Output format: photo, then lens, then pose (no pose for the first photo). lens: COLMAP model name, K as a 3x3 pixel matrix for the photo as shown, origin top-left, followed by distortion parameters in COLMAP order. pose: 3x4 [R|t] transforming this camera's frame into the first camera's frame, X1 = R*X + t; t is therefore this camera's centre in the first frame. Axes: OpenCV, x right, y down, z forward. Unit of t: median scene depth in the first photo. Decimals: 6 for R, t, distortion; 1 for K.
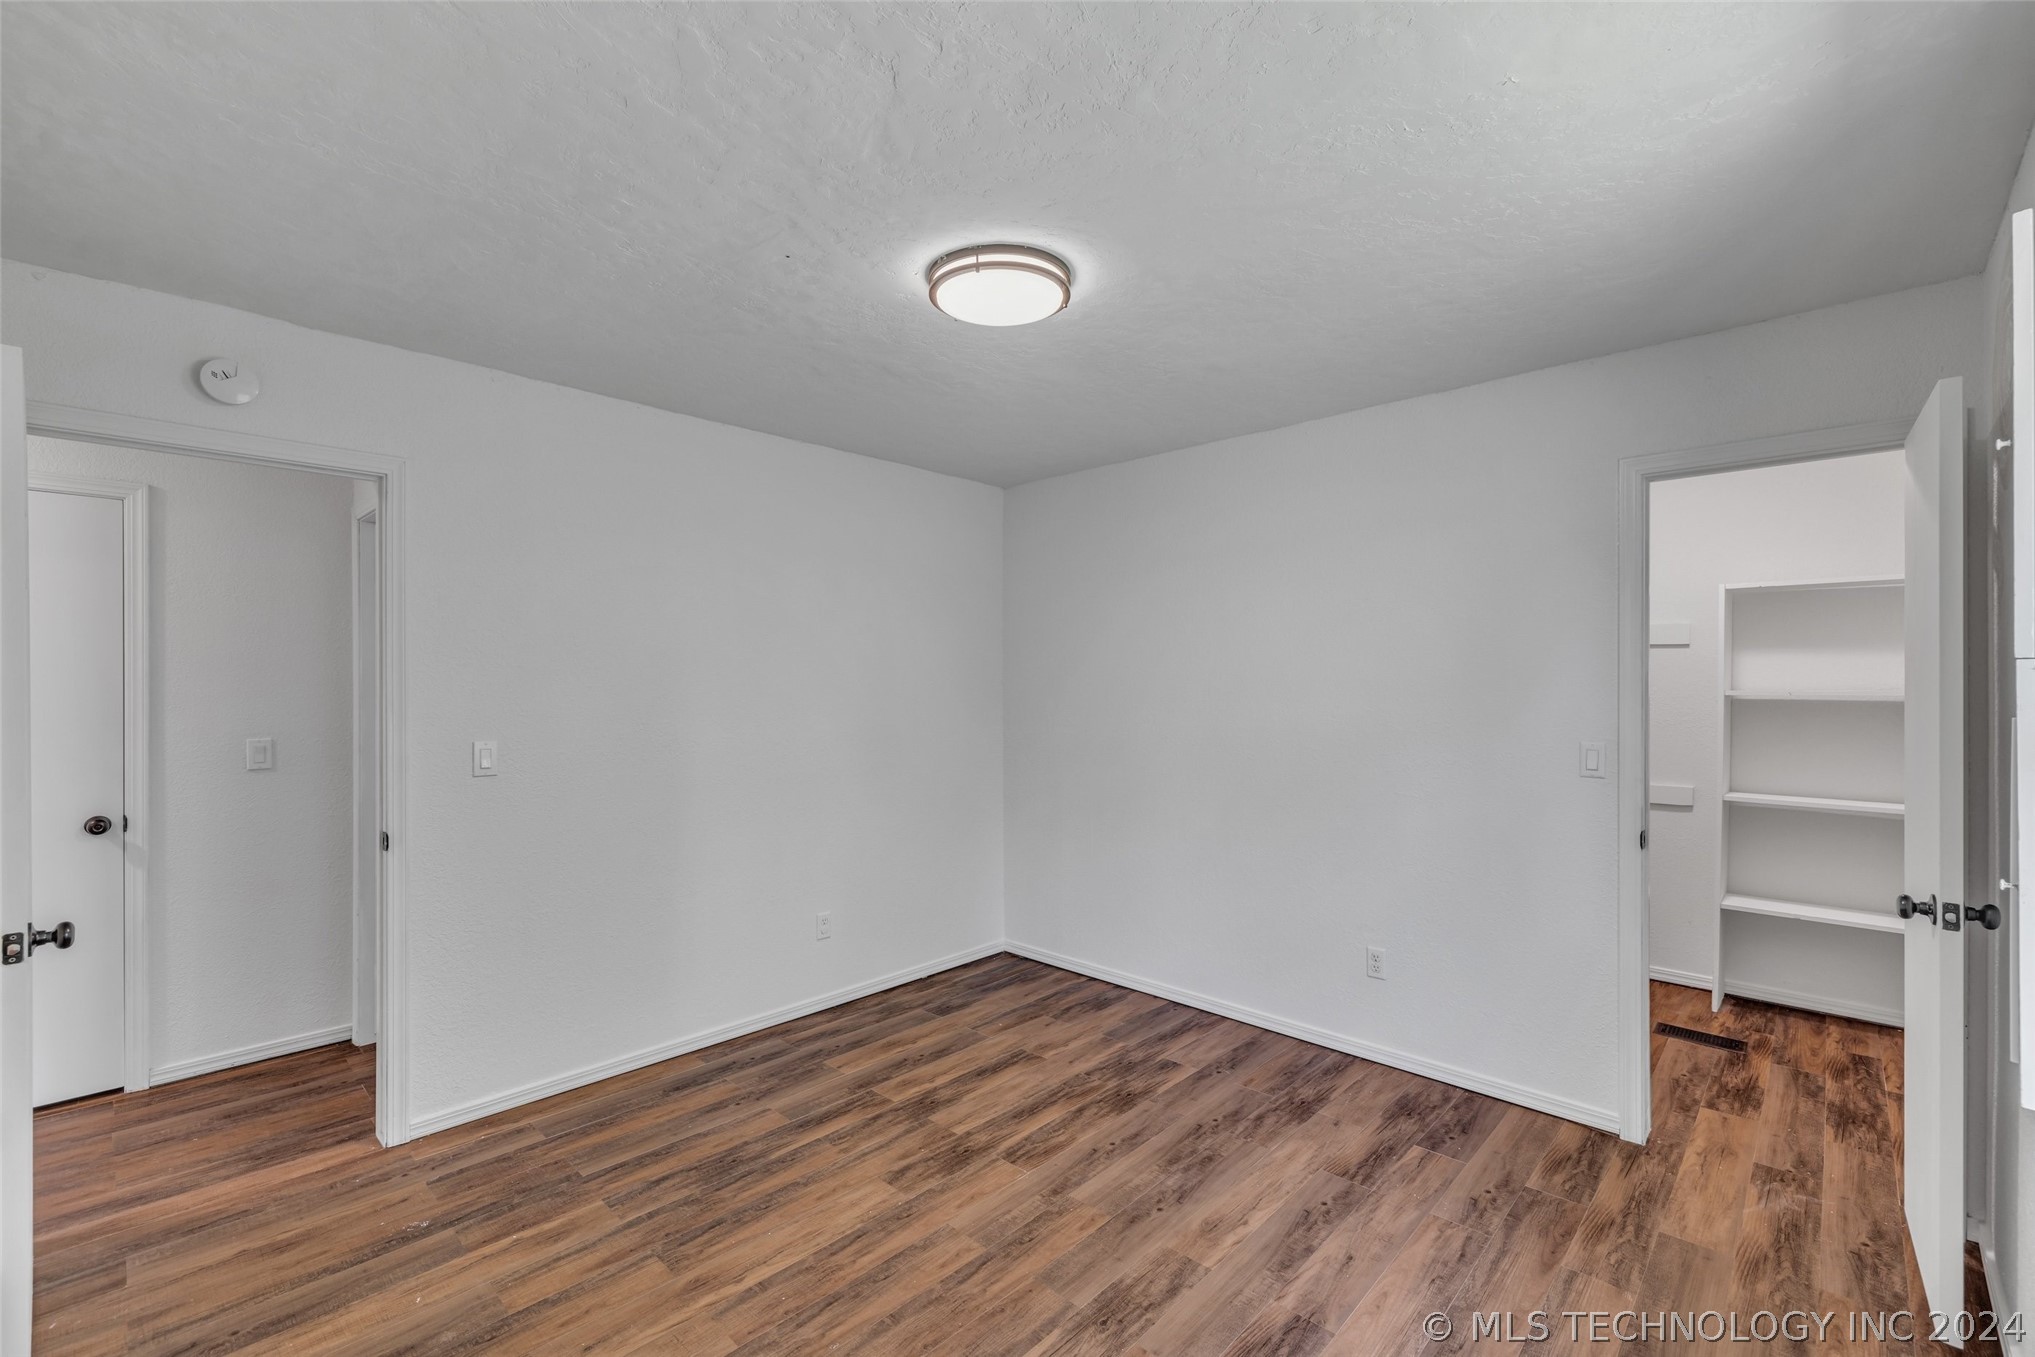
lens RADIAL K [[866.4, 0, 1017.5], [0, 866.4, 678.5], [0, 0, 1]] dist [-0.002330, -0.000392]
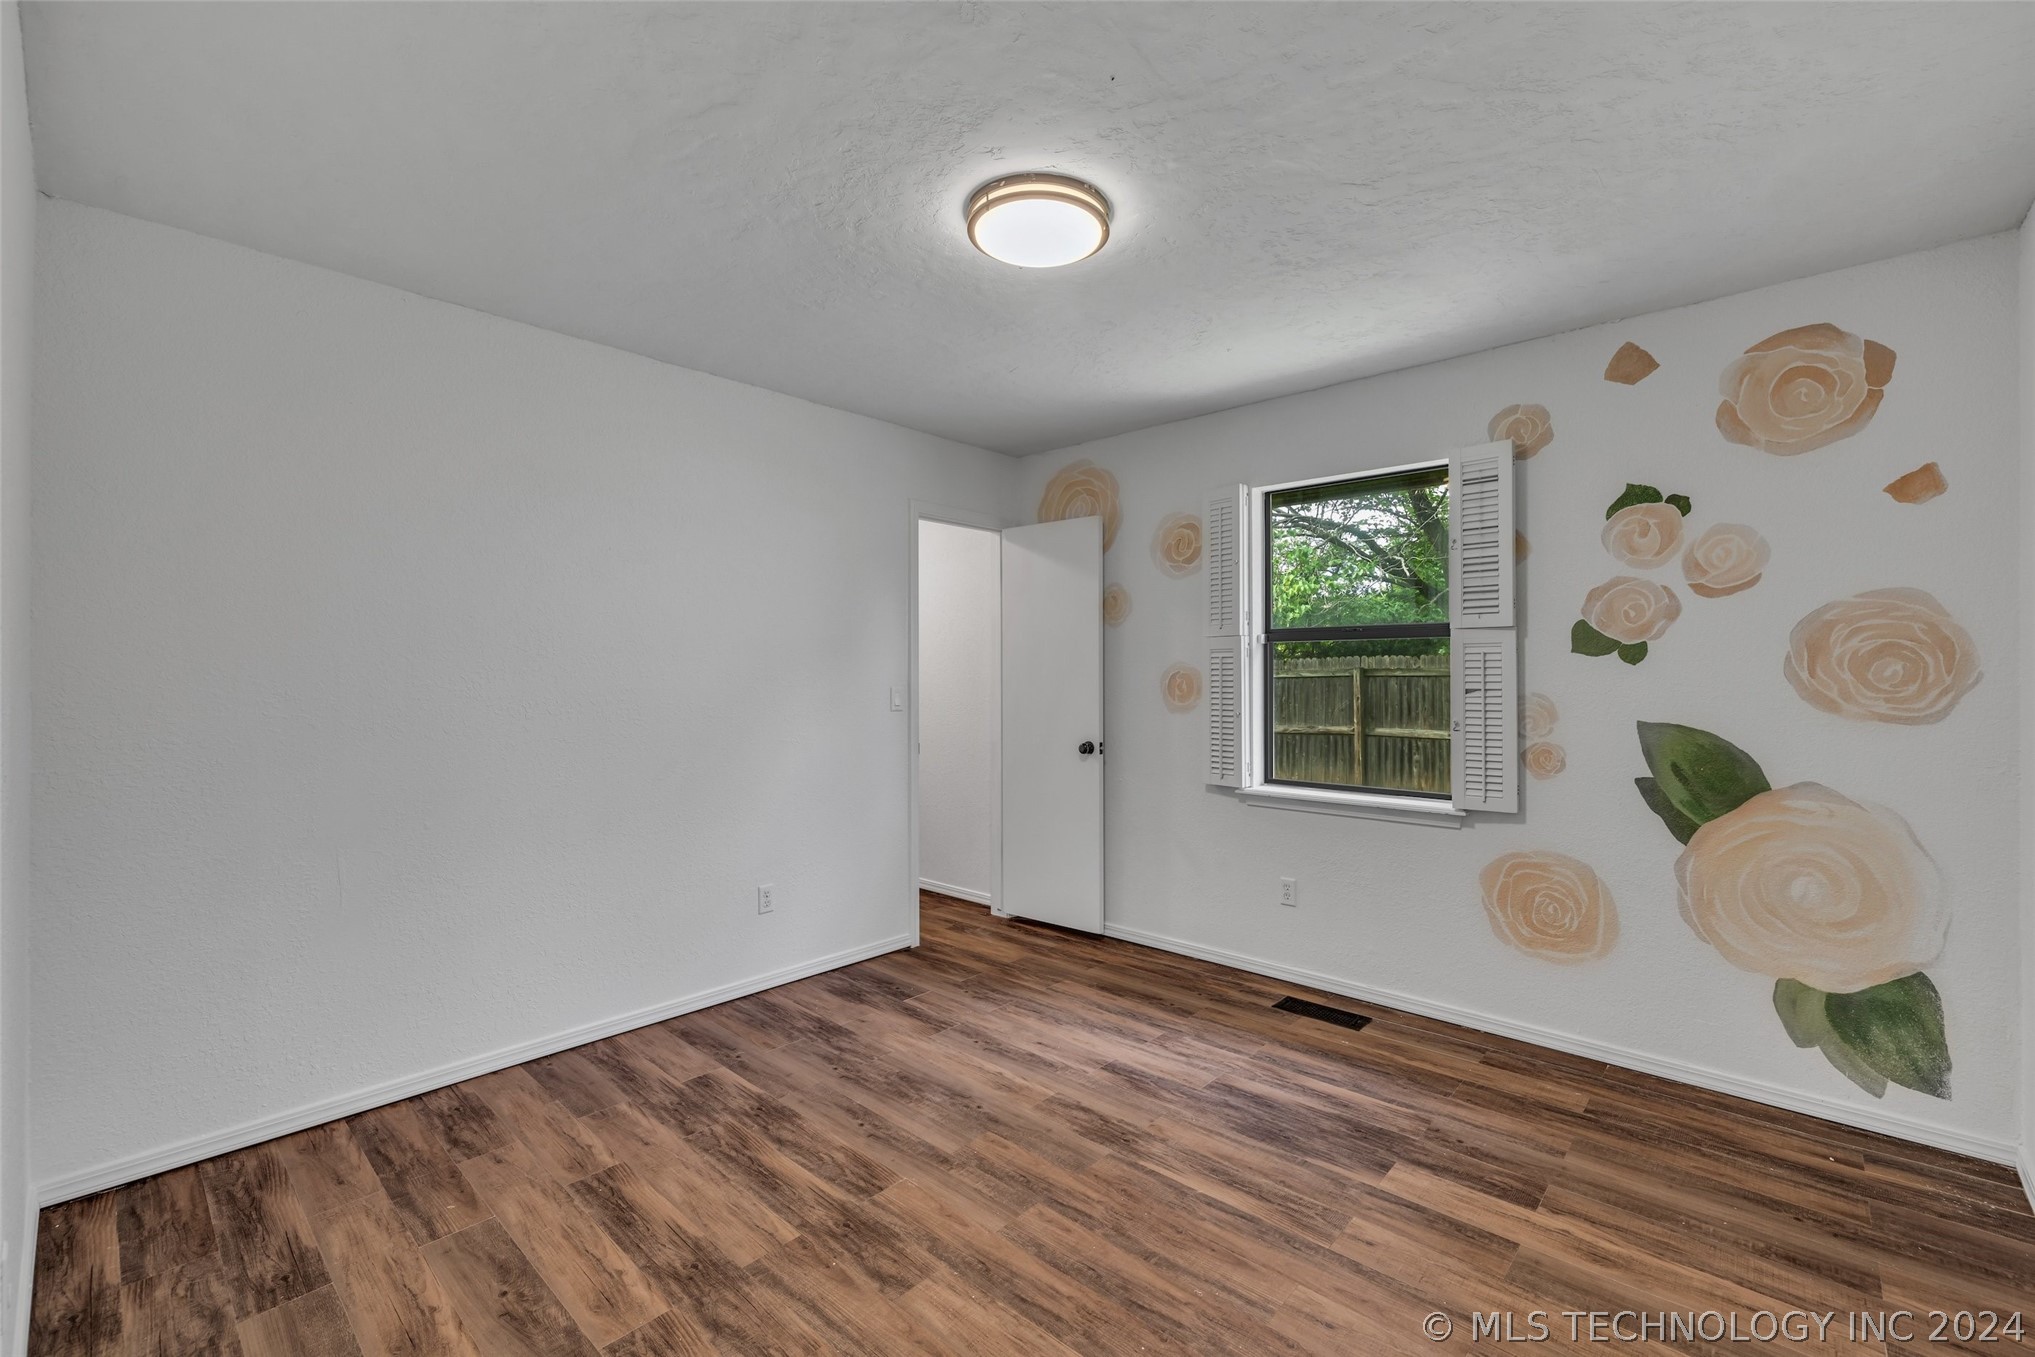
lens RADIAL K [[866.4, 0, 1017.5], [0, 866.4, 678.5], [0, 0, 1]] dist [-0.002330, -0.000392]
pose [[-0.024869, -0.004446, 0.999681, -0.769821], [-0.005638, 0.999975, 0.004307, 0.050704], [-0.999675, -0.005529, -0.024894, 0.805534]]
